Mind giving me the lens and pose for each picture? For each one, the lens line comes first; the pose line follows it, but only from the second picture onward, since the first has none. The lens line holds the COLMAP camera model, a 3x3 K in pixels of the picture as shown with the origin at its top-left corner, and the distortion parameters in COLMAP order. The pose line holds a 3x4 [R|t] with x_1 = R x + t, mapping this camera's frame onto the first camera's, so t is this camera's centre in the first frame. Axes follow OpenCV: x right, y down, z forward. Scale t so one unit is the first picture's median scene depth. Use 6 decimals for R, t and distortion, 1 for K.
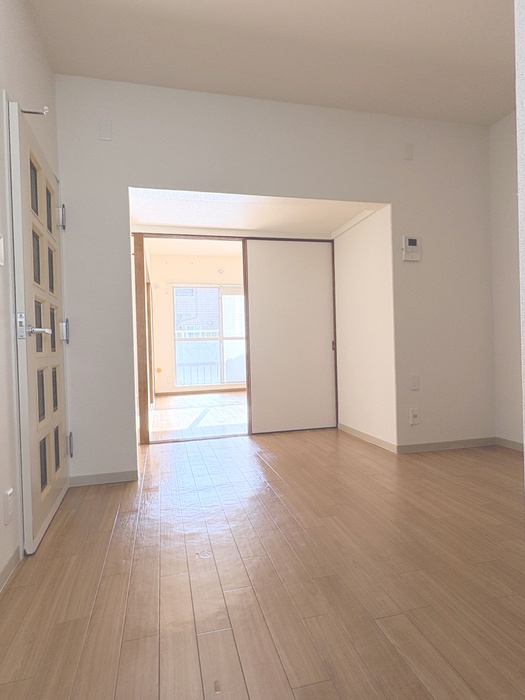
lens RADIAL K [[409.8, 0, 262.5], [0, 409.8, 350.0], [0, 0, 1]] dist [0.000741, -0.000094]
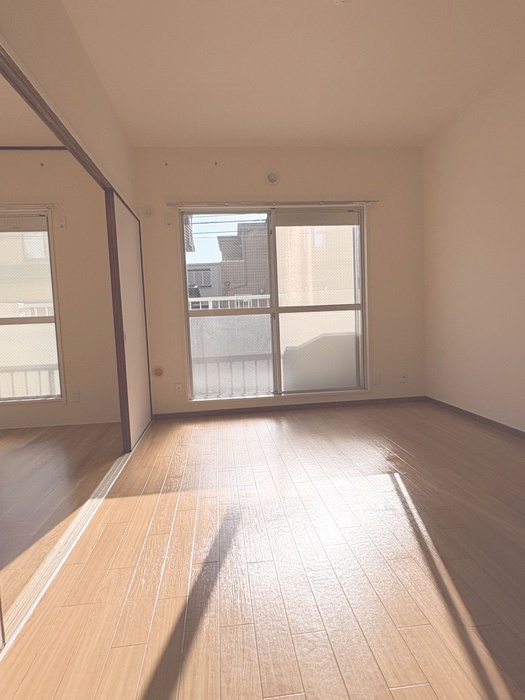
lens RADIAL K [[409.8, 0, 262.5], [0, 409.8, 350.0], [0, 0, 1]] dist [0.000741, -0.000094]
pose [[0.991155, -0.005253, -0.132607, -0.046654], [0.015092, 0.997195, 0.073303, -0.015229], [0.131850, -0.074656, 0.988454, 0.473062]]
